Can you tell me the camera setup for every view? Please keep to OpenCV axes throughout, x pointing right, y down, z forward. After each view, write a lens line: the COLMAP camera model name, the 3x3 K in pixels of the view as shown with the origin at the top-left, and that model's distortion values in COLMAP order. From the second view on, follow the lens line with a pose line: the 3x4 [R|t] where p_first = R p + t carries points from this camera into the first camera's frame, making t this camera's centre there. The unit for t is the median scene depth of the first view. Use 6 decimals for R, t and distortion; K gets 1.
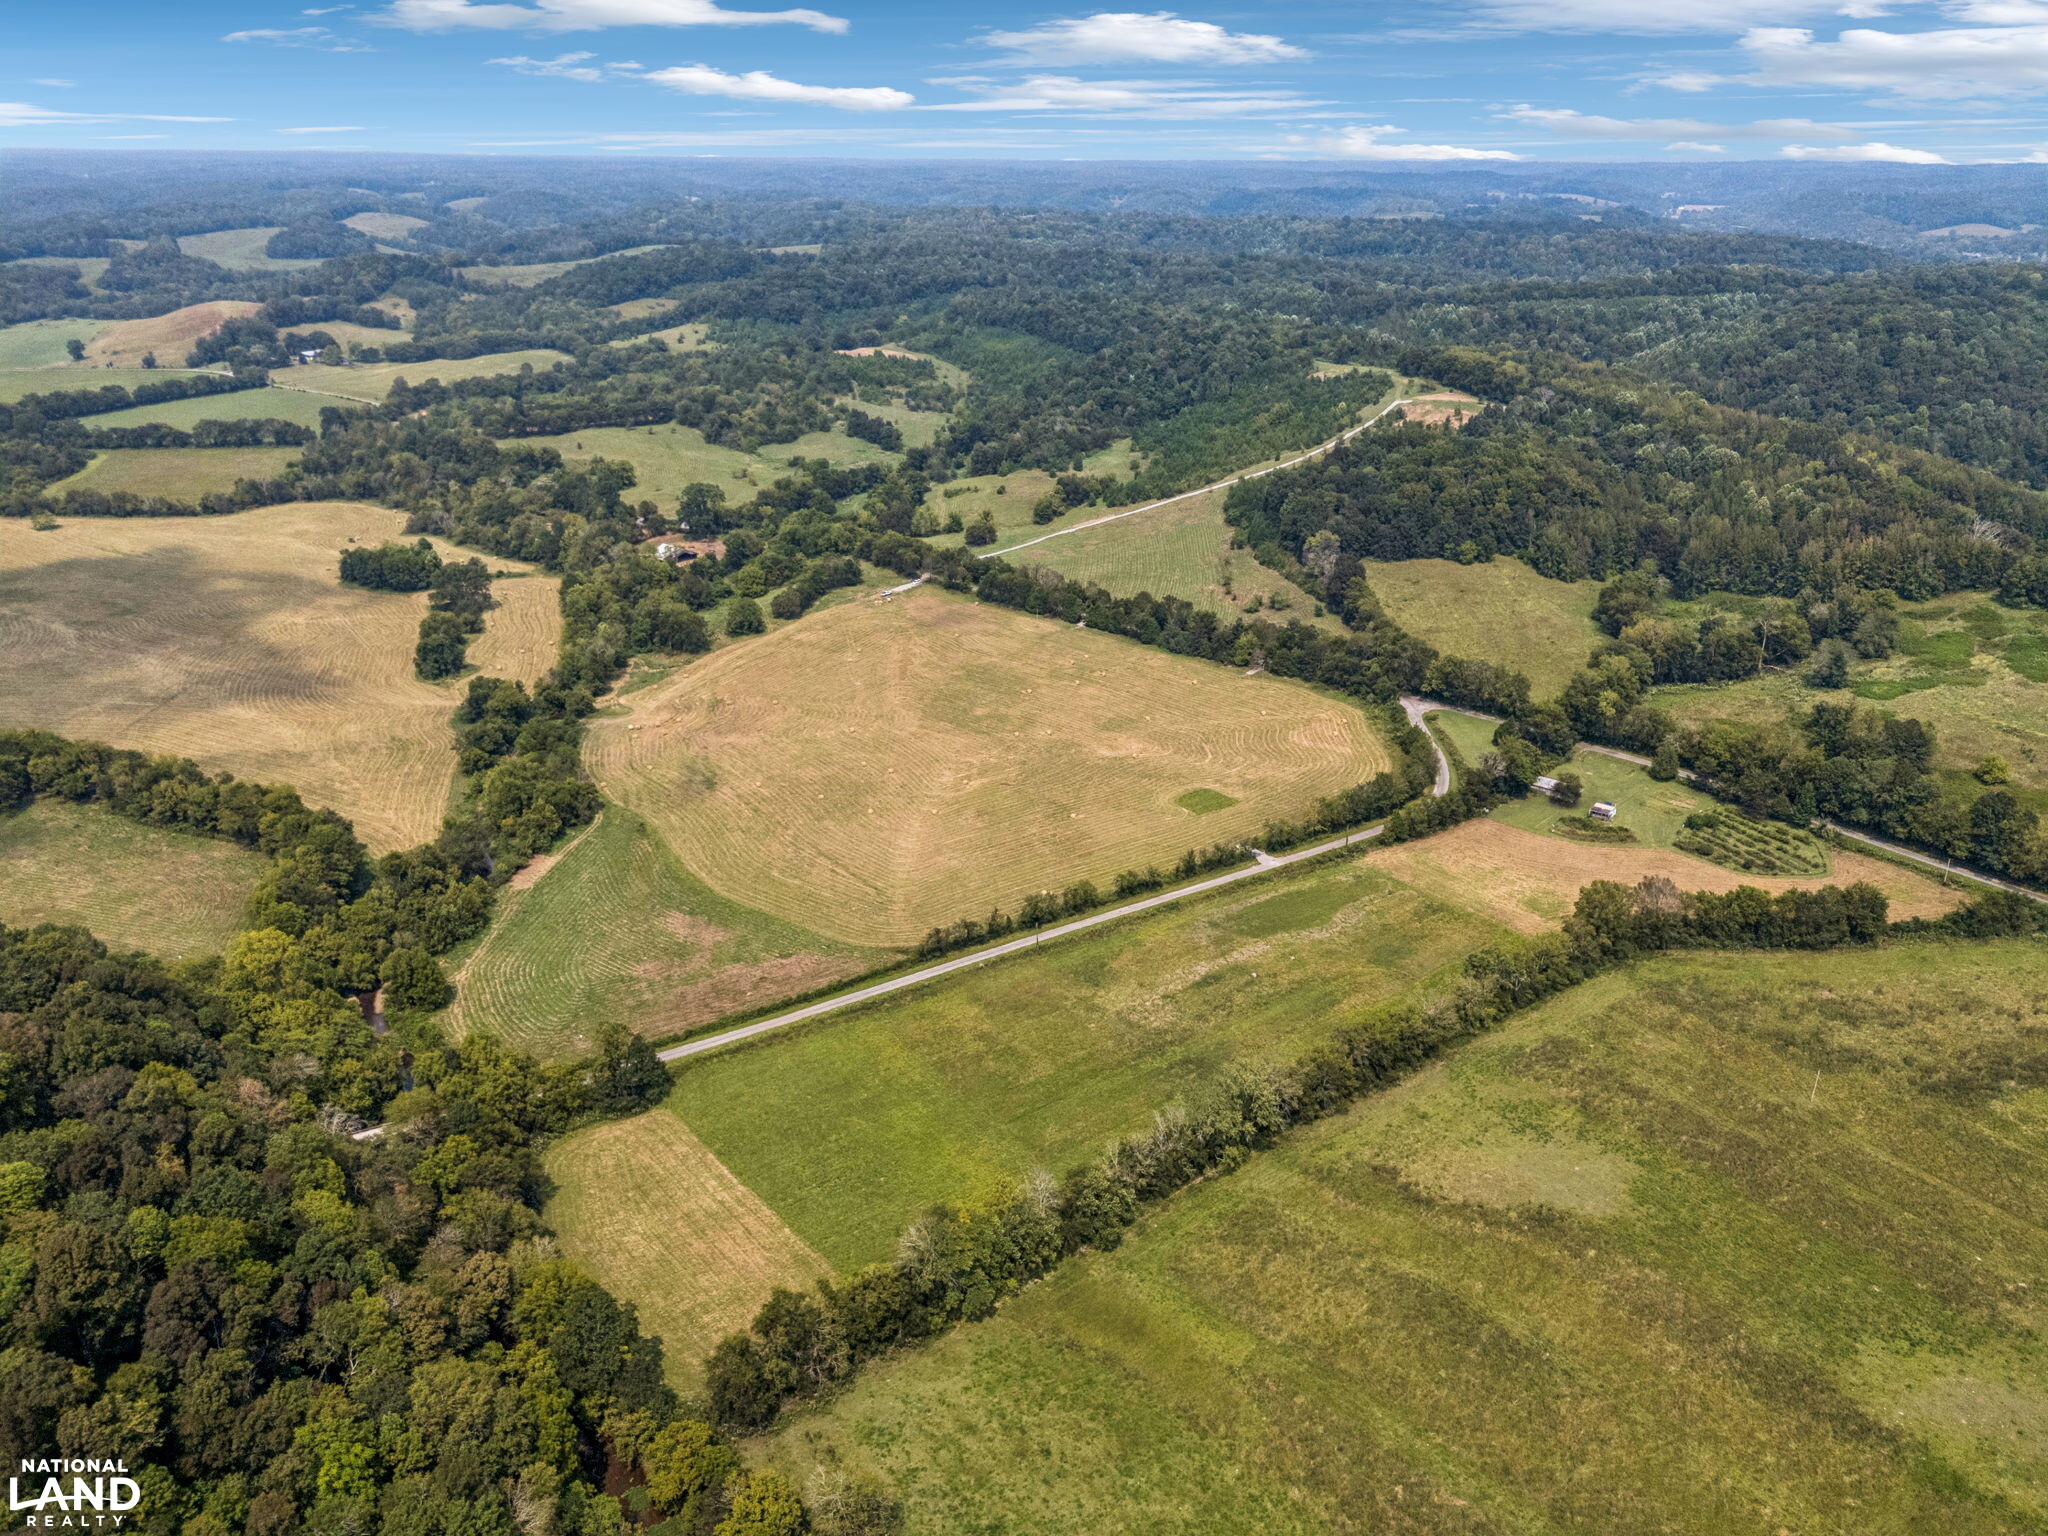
lens RADIAL K [[1462.4, 0, 1031.7], [0, 1462.4, 771.5], [0, 0, 1]] dist [0.070361, -0.047810]
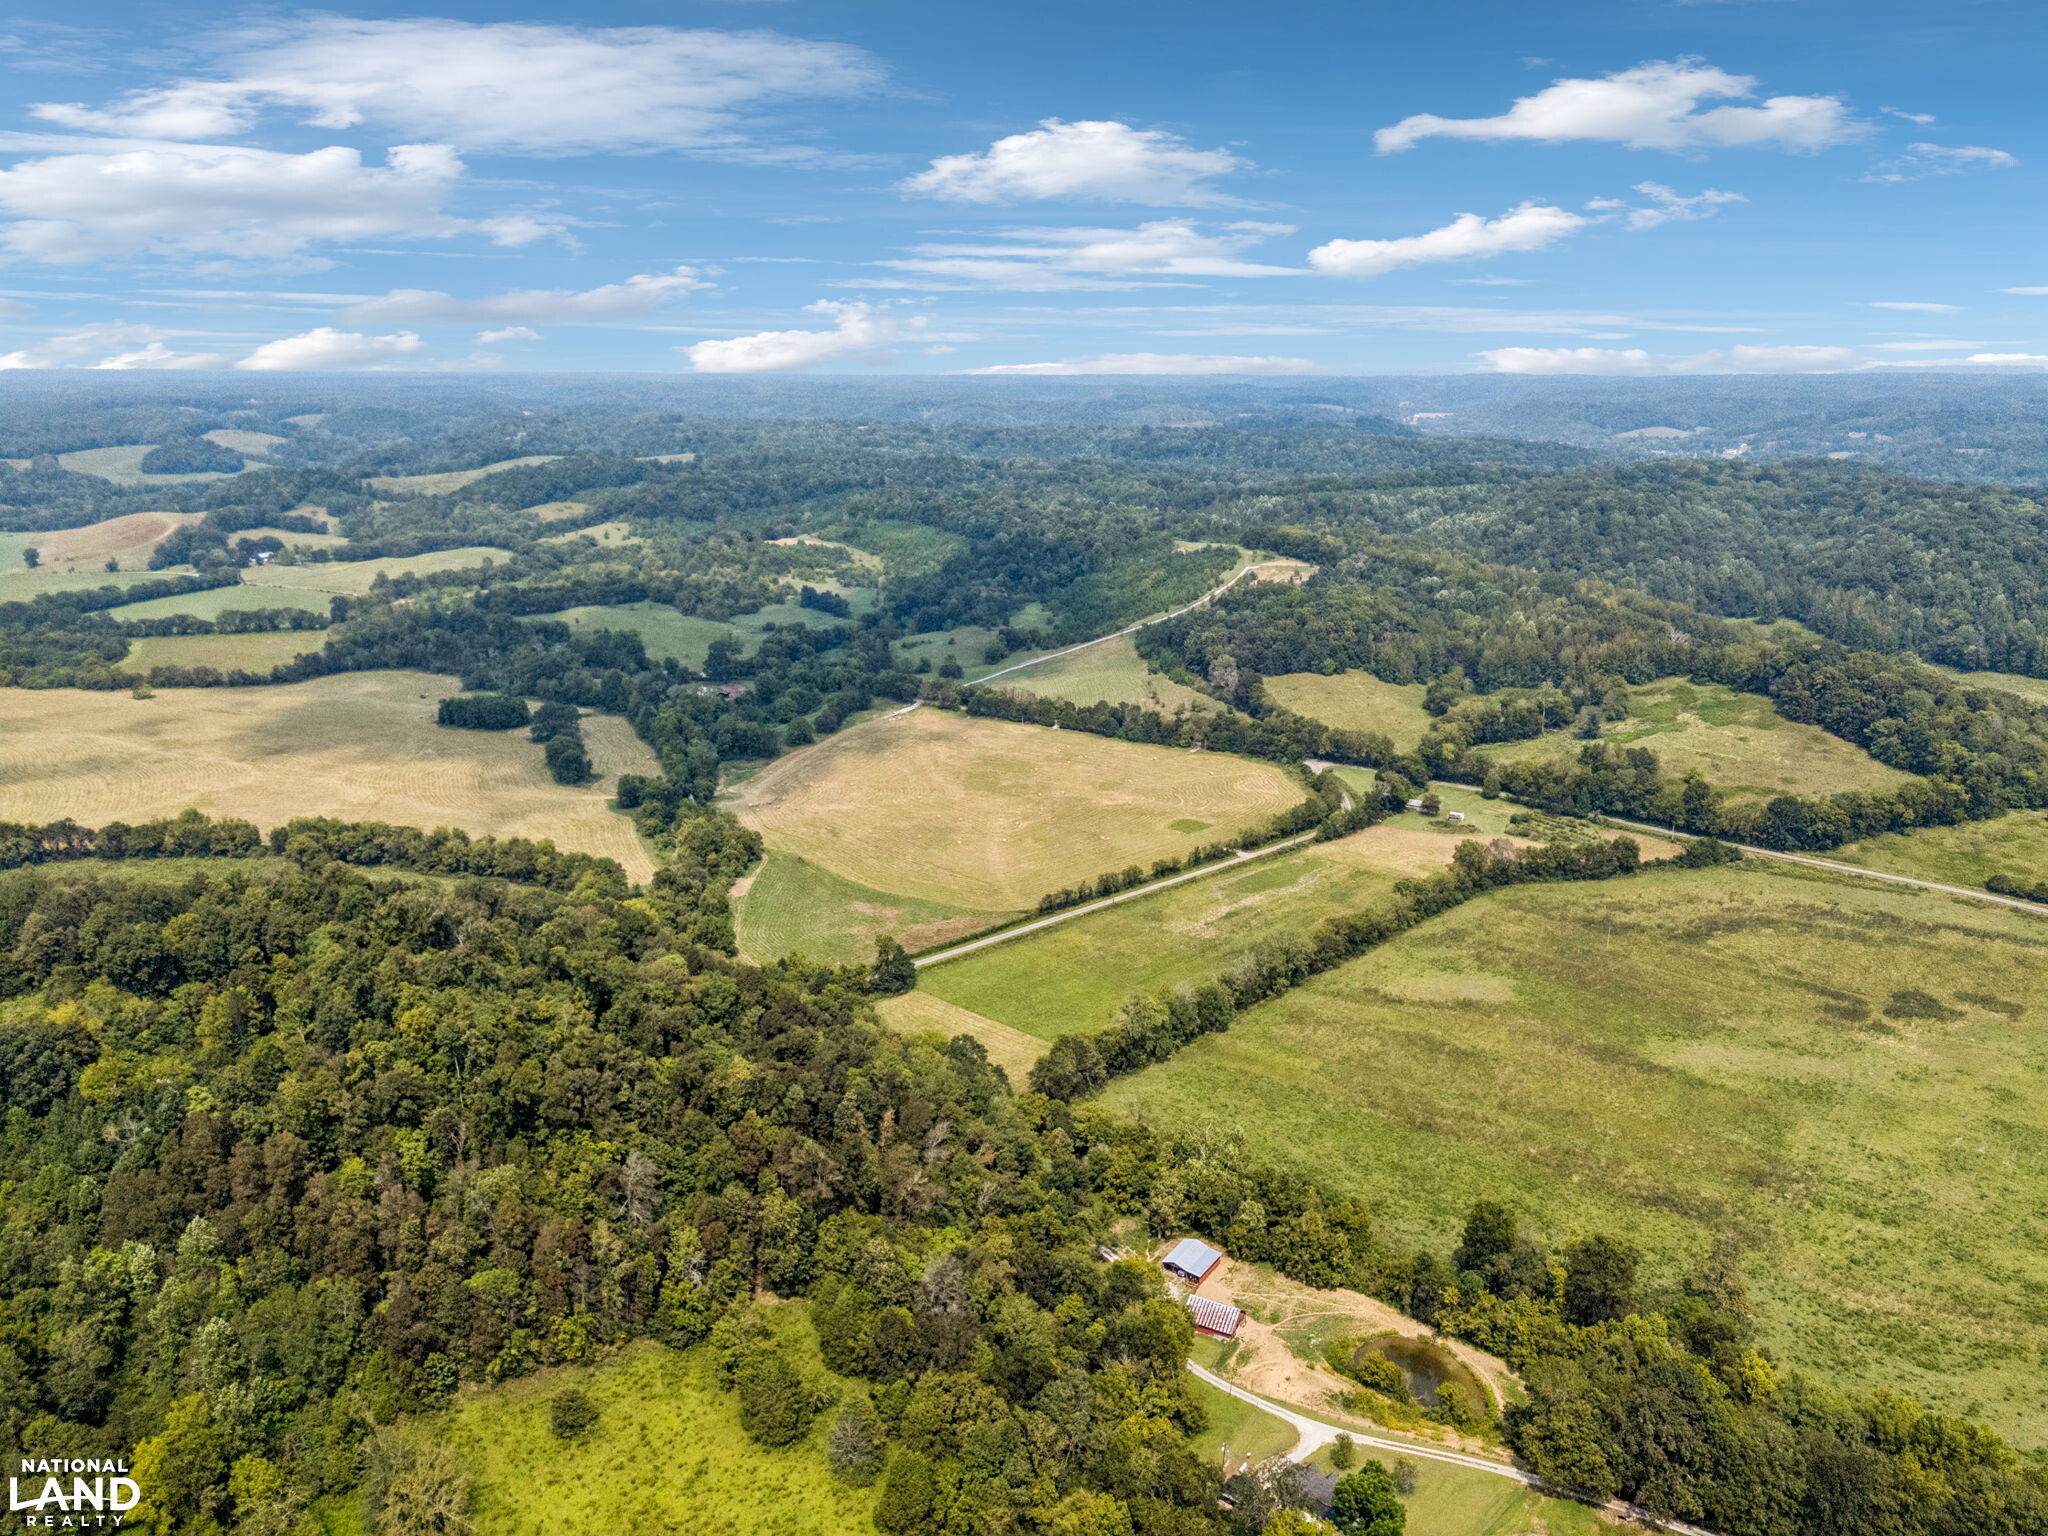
lens RADIAL K [[1489.2, 0, 1024.0], [0, 1489.2, 768.0], [0, 0, 1]] dist [0.103108, -0.101789]
pose [[0.989599, -0.041953, 0.137603, -0.170784], [0.059927, 0.989806, -0.129199, 0.101747], [-0.130780, 0.136101, 0.982025, -0.296134]]
